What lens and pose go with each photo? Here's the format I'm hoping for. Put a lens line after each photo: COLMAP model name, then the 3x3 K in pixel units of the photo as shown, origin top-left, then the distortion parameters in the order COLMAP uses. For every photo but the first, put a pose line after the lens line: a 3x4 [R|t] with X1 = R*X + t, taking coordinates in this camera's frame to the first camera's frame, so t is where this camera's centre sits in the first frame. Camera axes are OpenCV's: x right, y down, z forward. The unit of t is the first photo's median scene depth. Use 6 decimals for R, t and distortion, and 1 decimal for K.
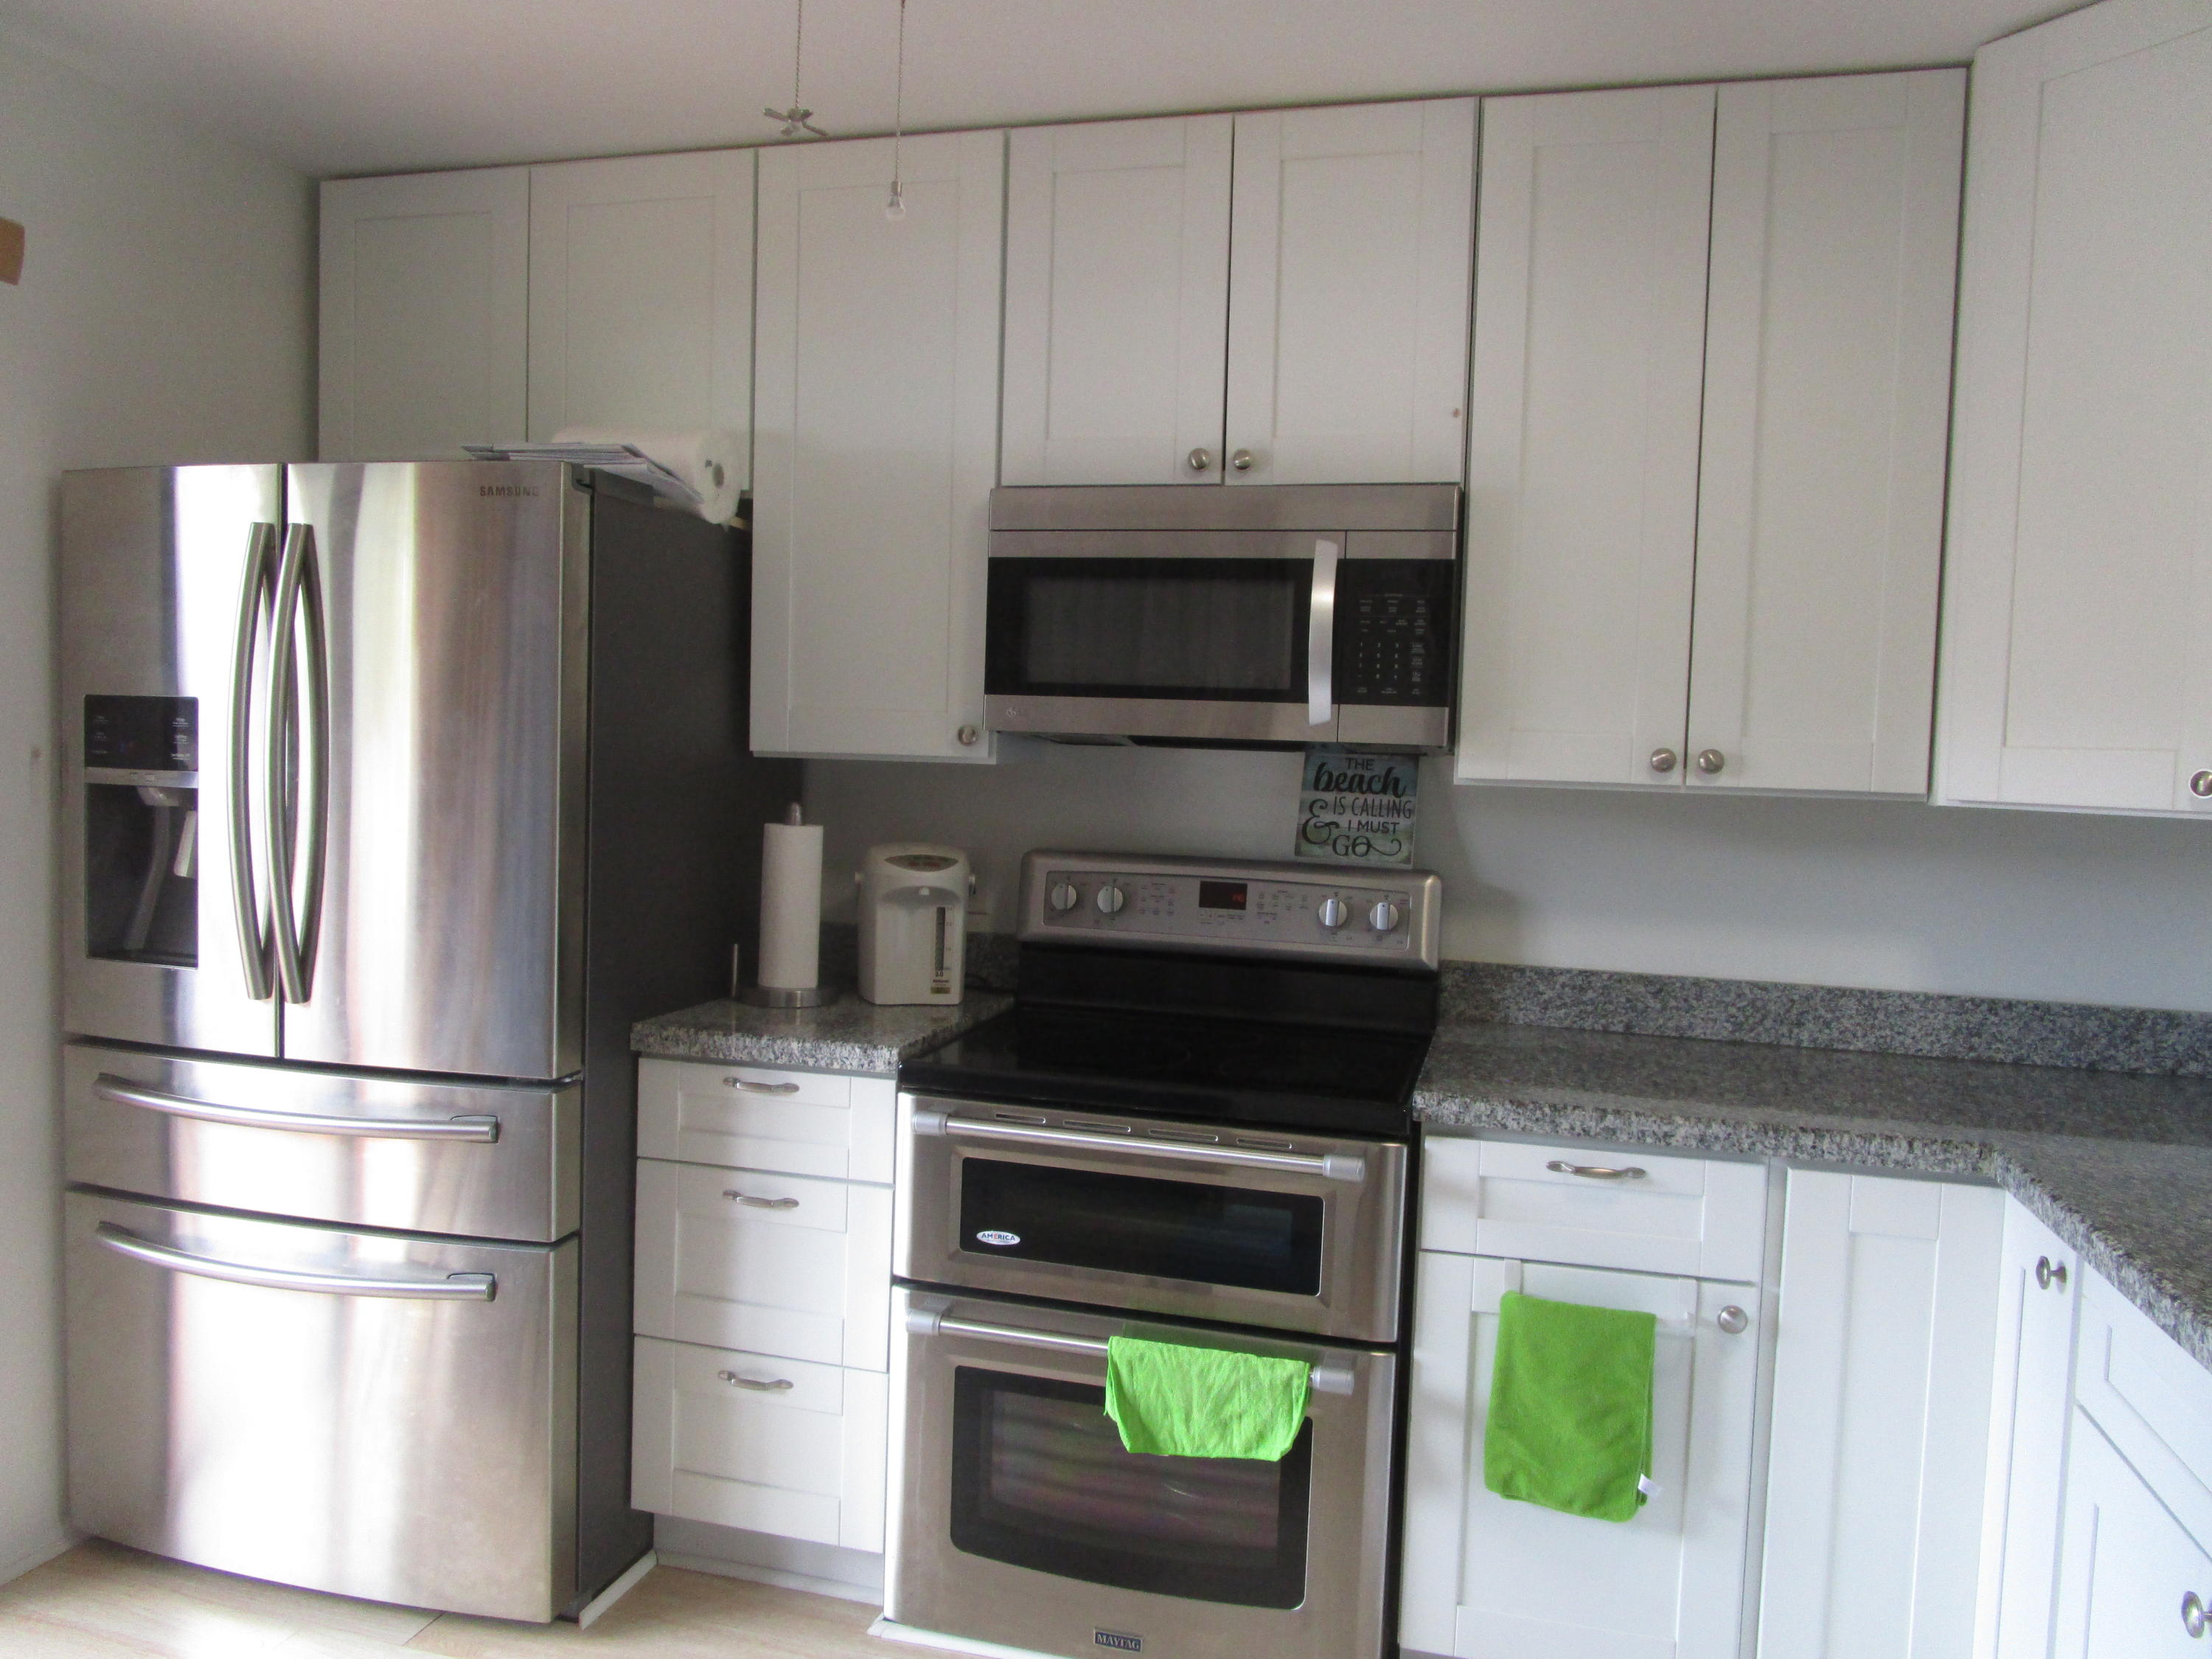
lens RADIAL K [[1583.8, 0, 1105.1], [0, 1583.8, 840.7], [0, 0, 1]] dist [-0.031656, 0.005353]
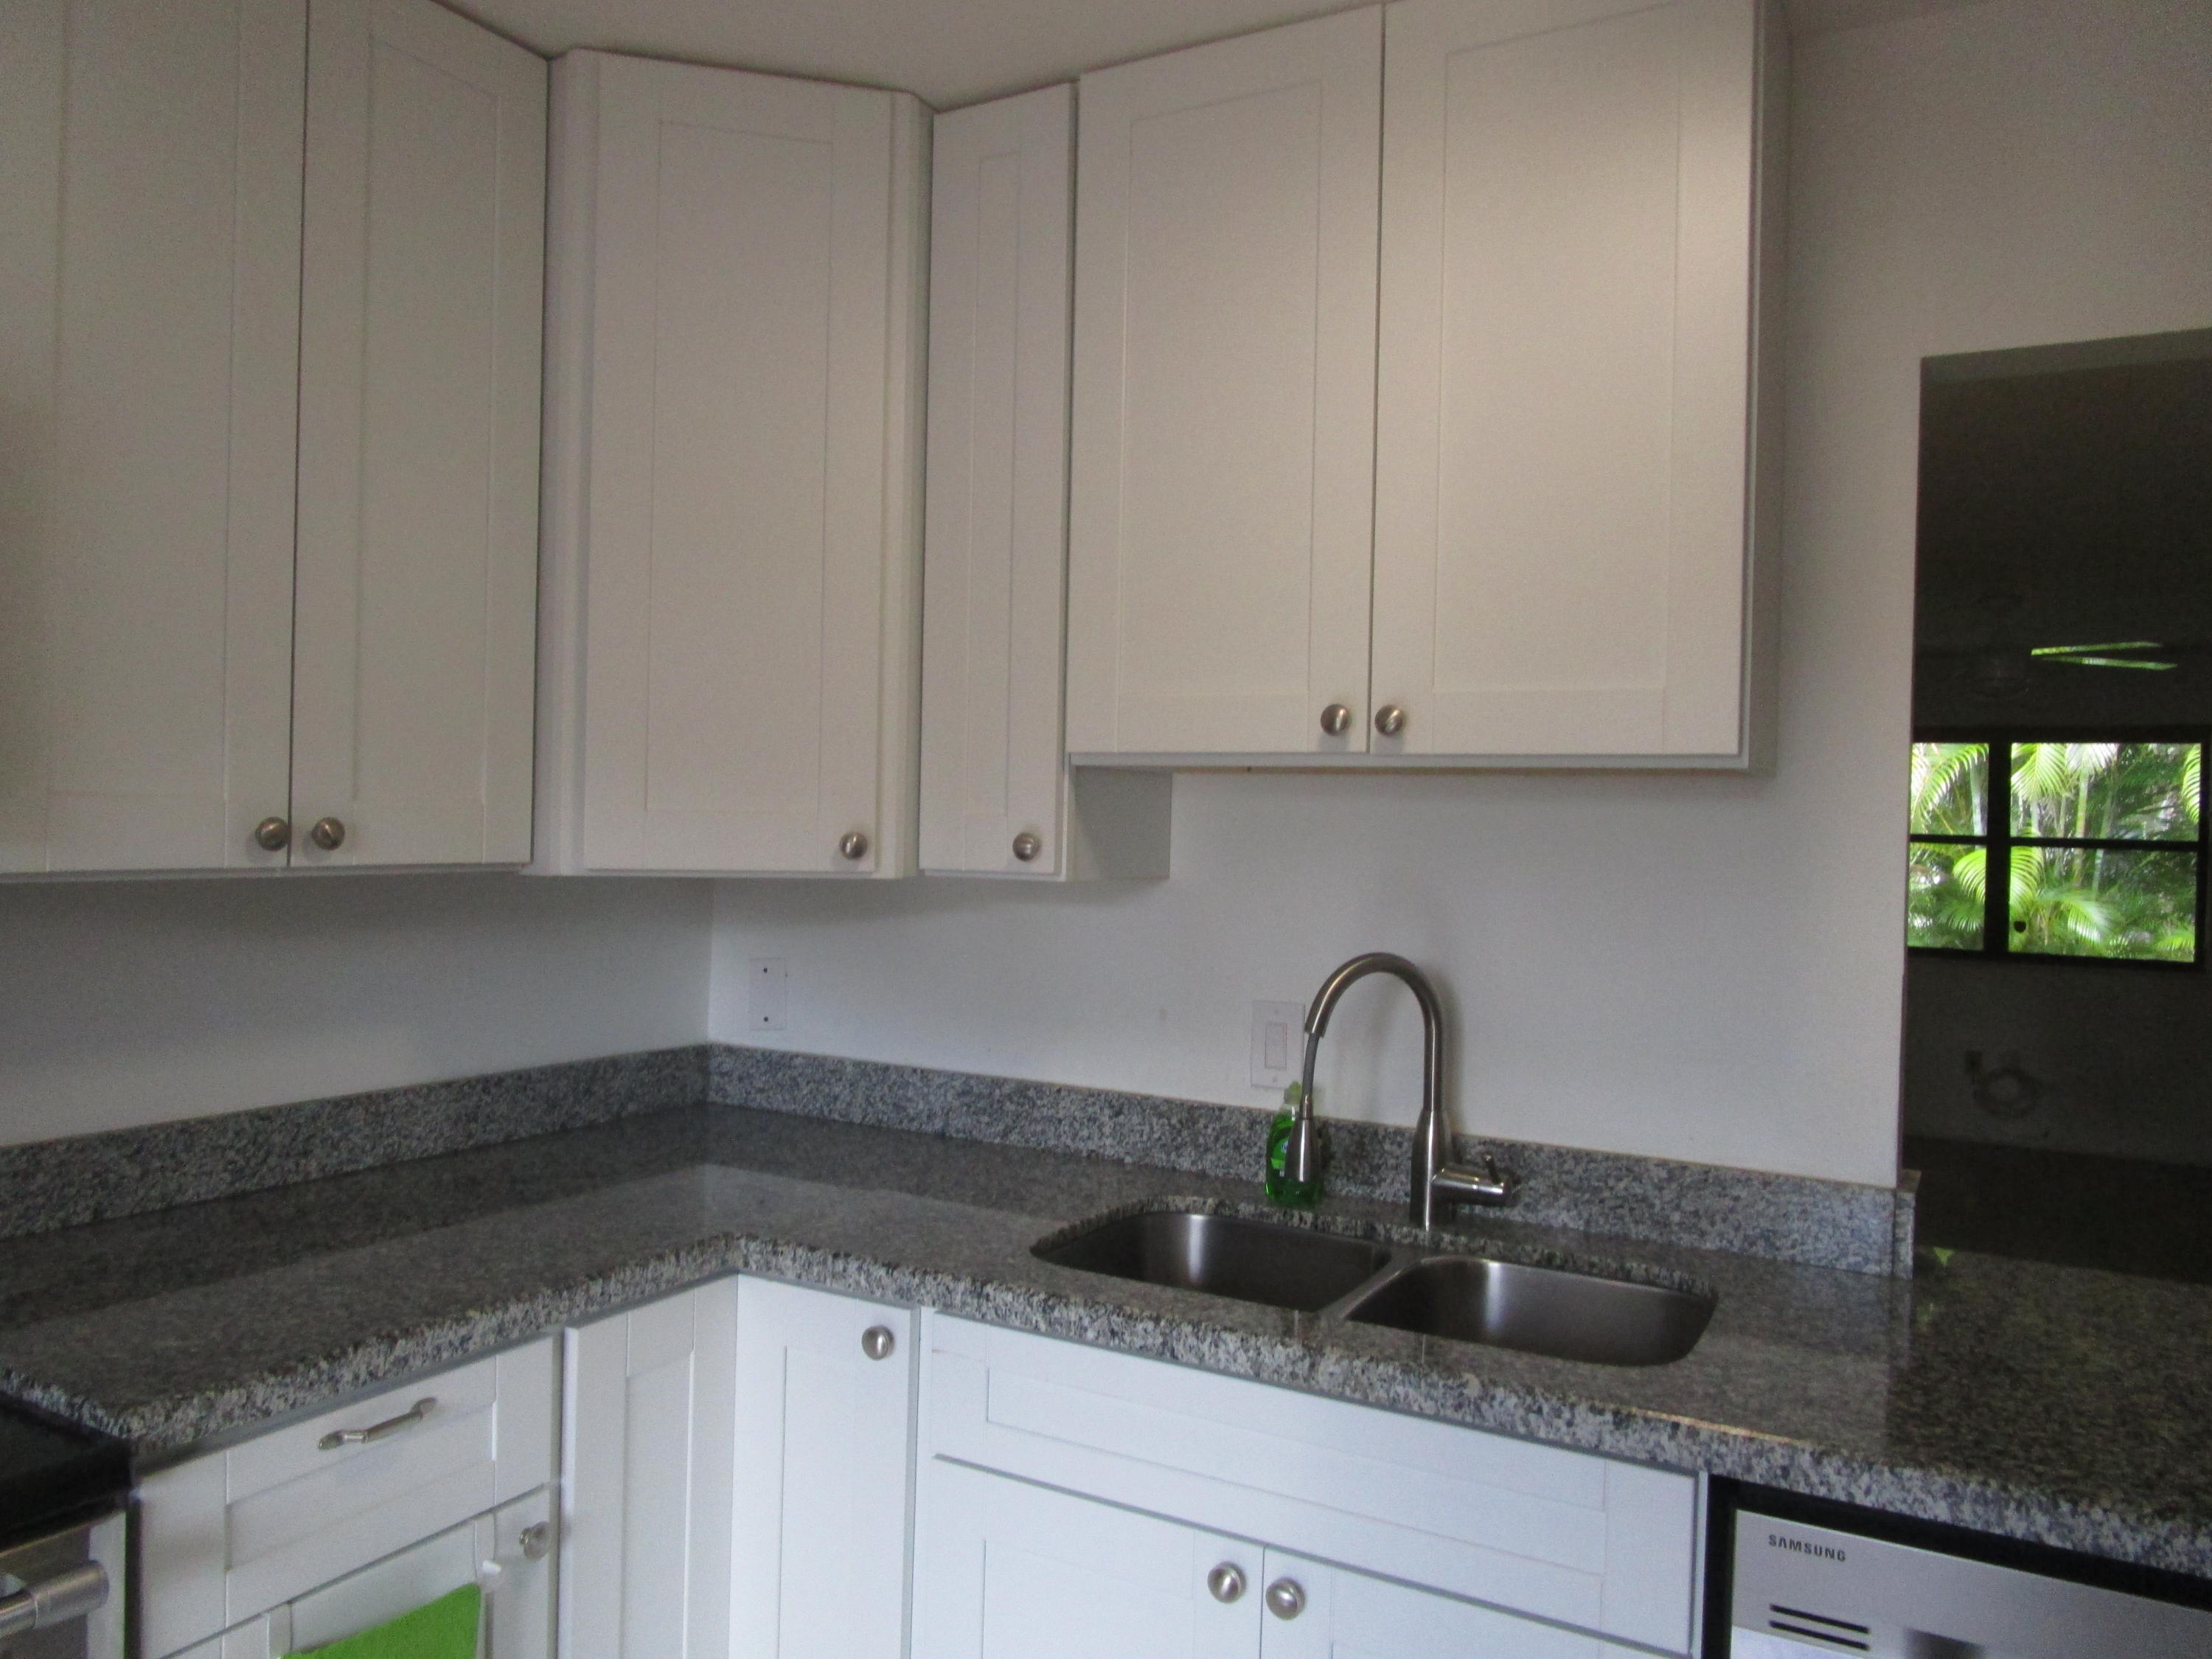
lens RADIAL K [[1583.8, 0, 1093.1], [0, 1583.8, 831.5], [0, 0, 1]] dist [-0.031656, 0.005353]
pose [[0.242457, -0.034588, 0.969545, -0.241597], [0.046158, 0.998644, 0.024084, -0.049551], [-0.969064, 0.038913, 0.243724, 0.437420]]
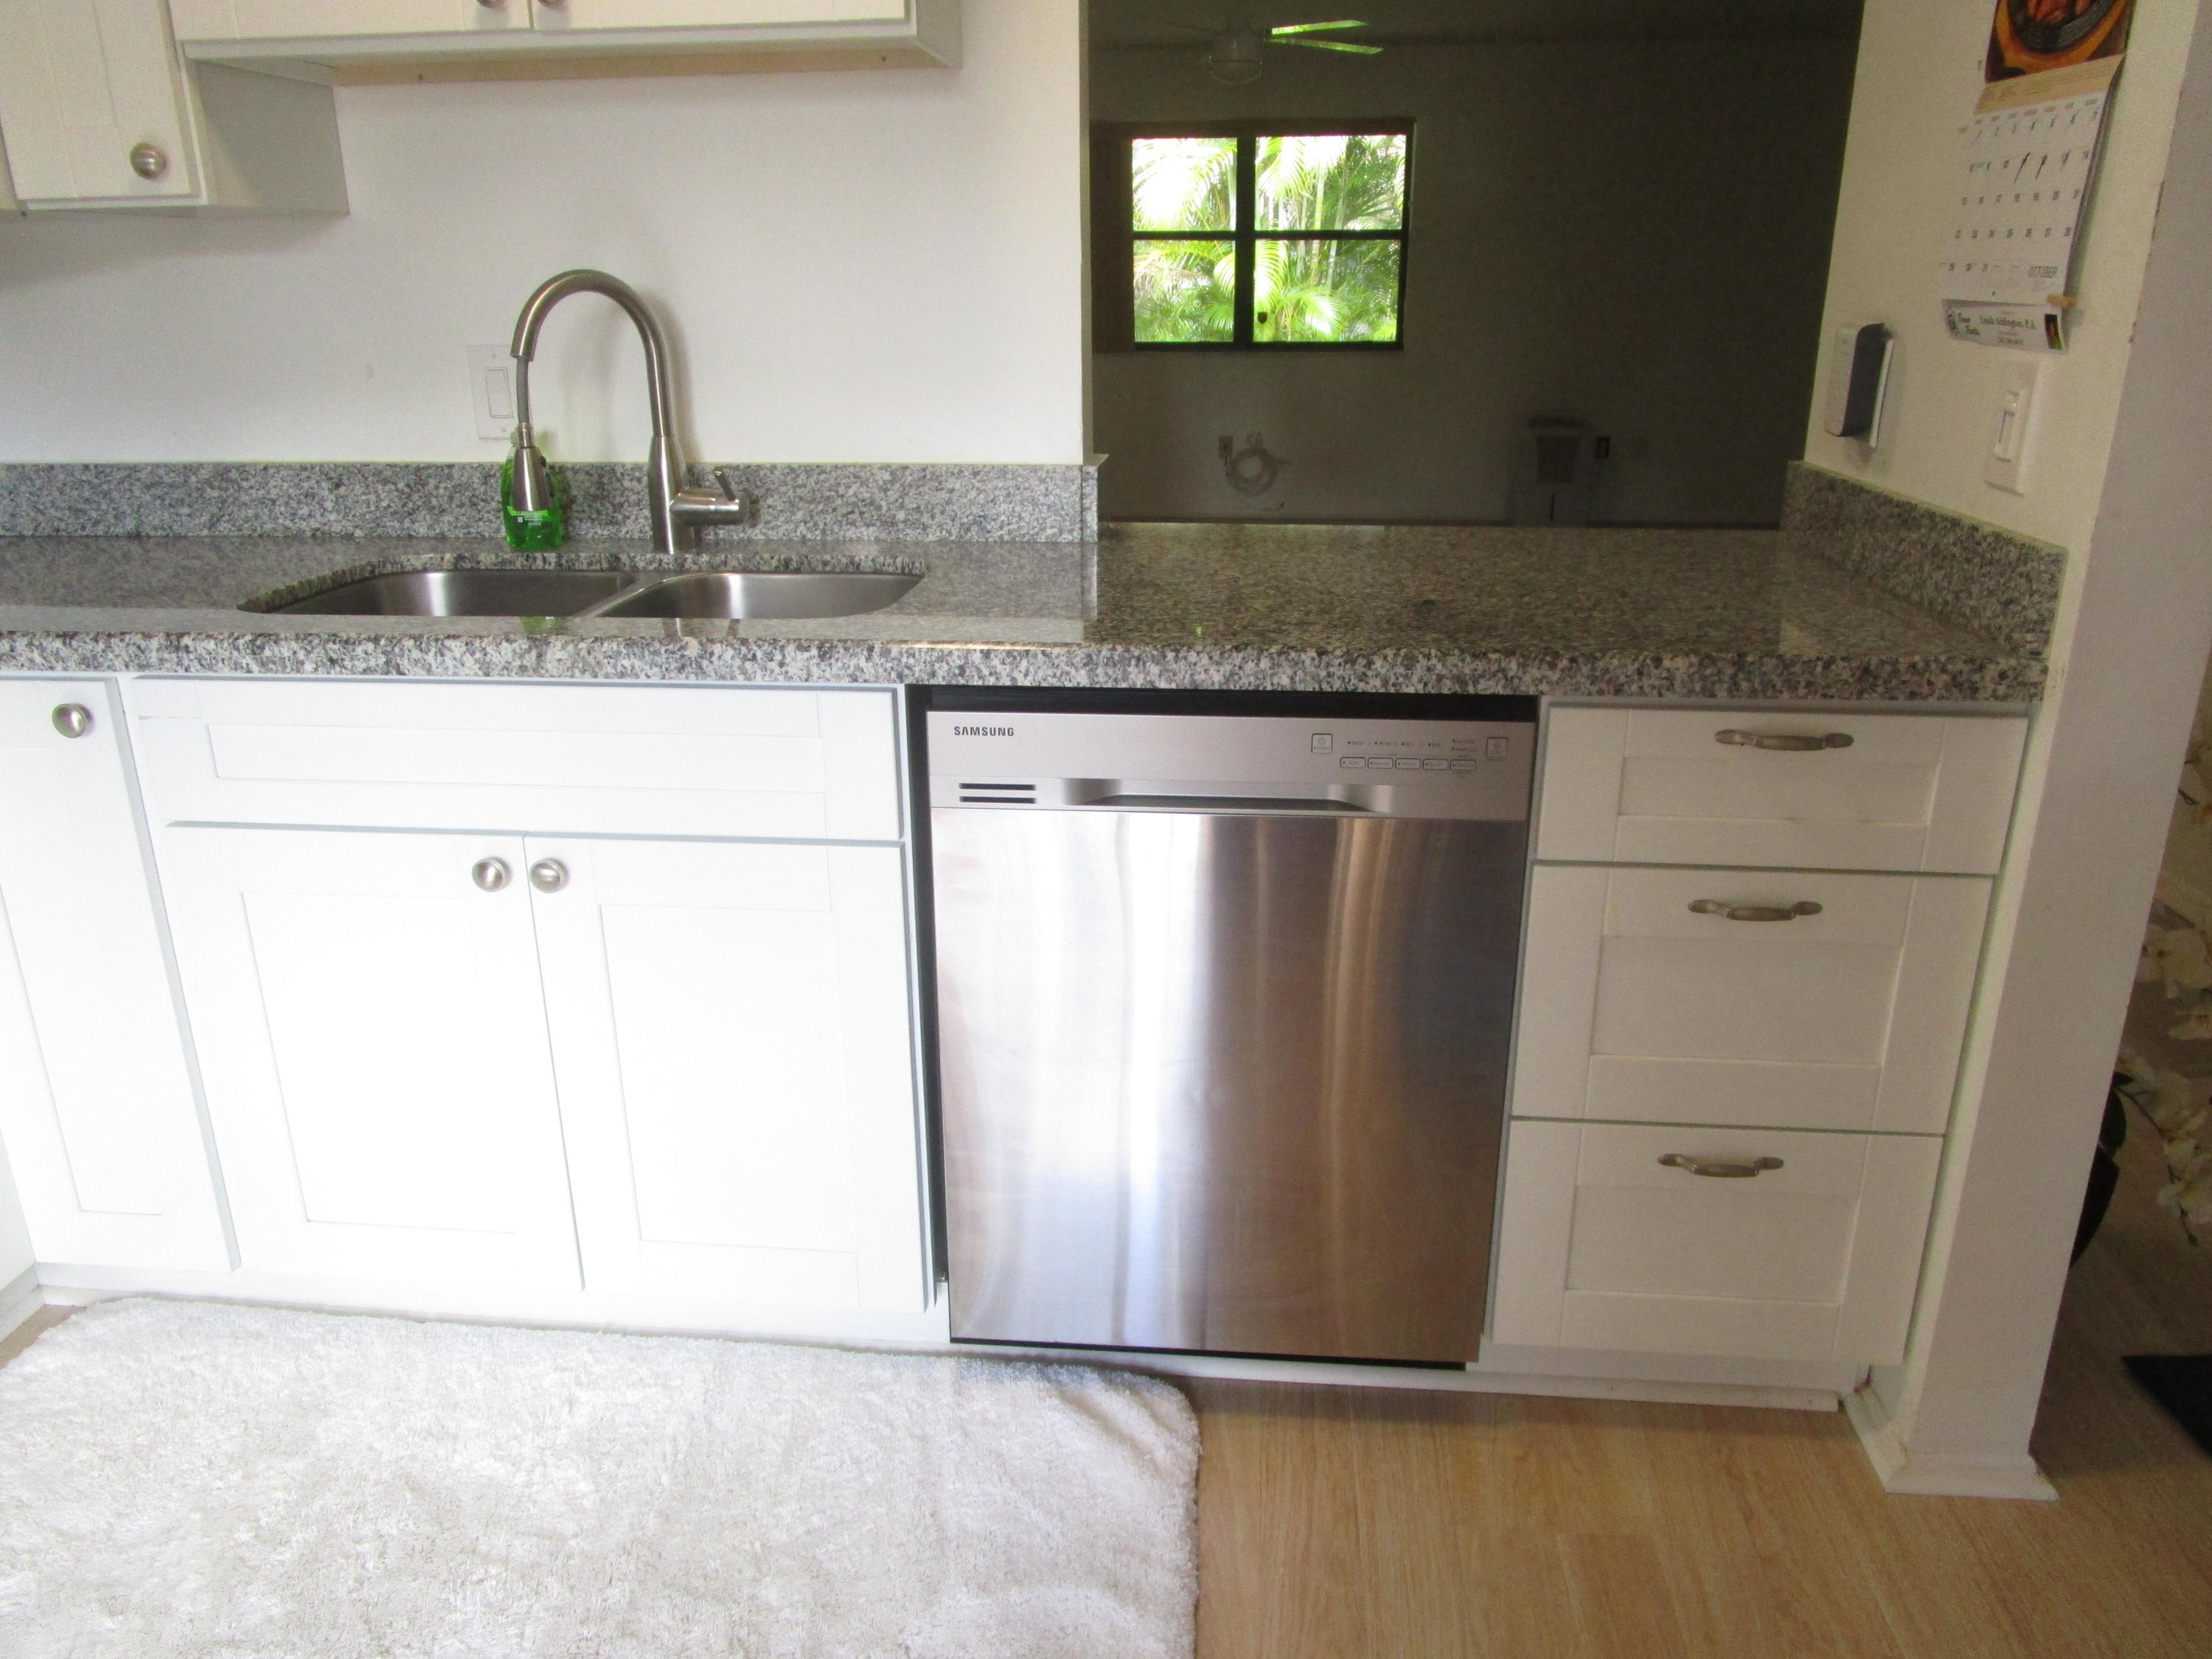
lens RADIAL K [[1583.8, 0, 1088.8], [0, 1583.8, 811.6], [0, 0, 1]] dist [-0.031656, 0.005353]
pose [[-0.182178, -0.362556, 0.913983, -0.271023], [0.063758, 0.923226, 0.378932, 0.009914], [-0.981196, 0.127307, -0.145075, 0.396462]]
